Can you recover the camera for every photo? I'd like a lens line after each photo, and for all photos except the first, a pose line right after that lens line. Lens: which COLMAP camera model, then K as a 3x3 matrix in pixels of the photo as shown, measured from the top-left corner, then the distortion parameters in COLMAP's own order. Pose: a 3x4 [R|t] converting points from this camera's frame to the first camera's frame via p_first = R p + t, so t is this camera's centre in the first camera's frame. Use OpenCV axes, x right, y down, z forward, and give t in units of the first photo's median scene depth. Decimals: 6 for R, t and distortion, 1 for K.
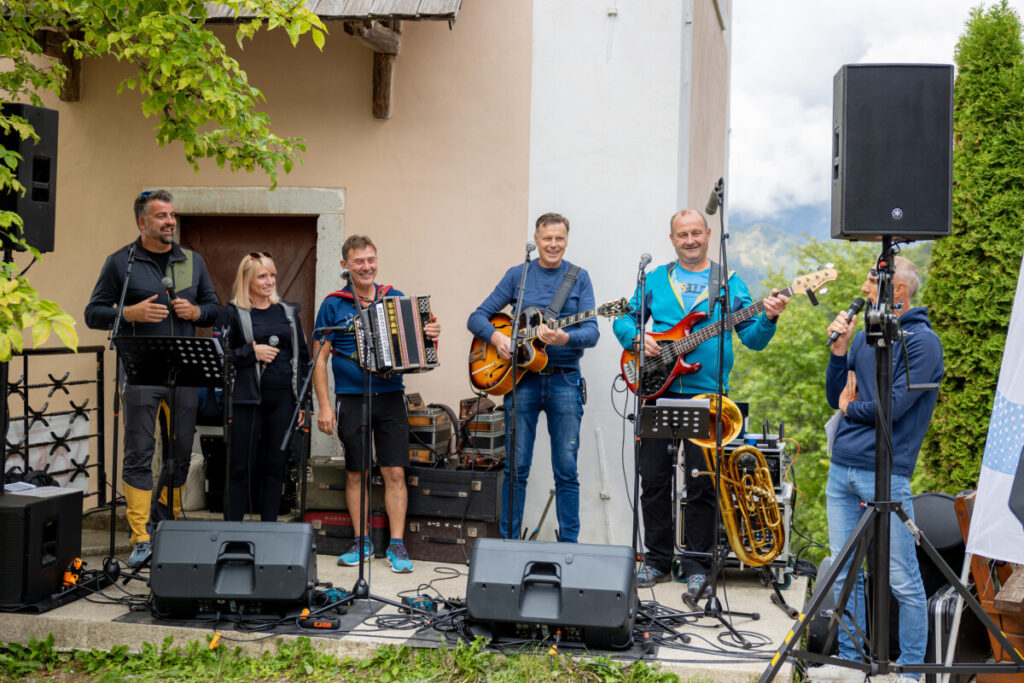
lens RADIAL K [[1263.4, 0, 512.0], [0, 1263.4, 341.5], [0, 0, 1]] dist [0.014991, 0.009054]
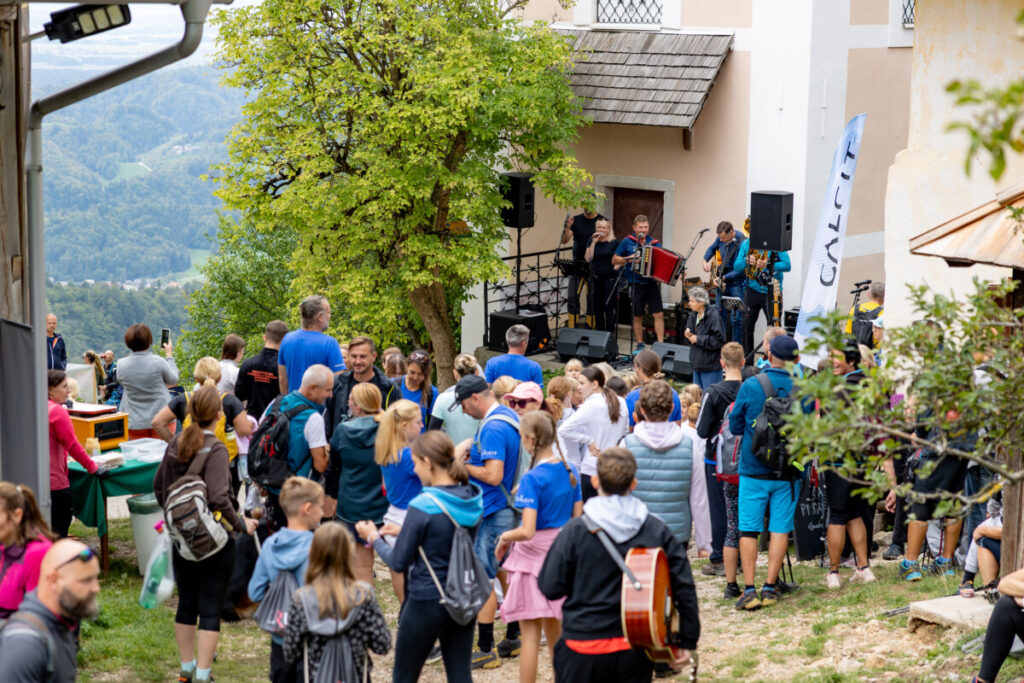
lens RADIAL K [[2041.9, 0, 512.0], [0, 2041.9, 341.5], [0, 0, 1]] dist [-0.028774, -0.068800]
pose [[0.868524, 0.073073, -0.490232, 1.472619], [0.004279, 0.987930, 0.154840, -0.423083], [0.495629, -0.136580, 0.857728, -2.355334]]
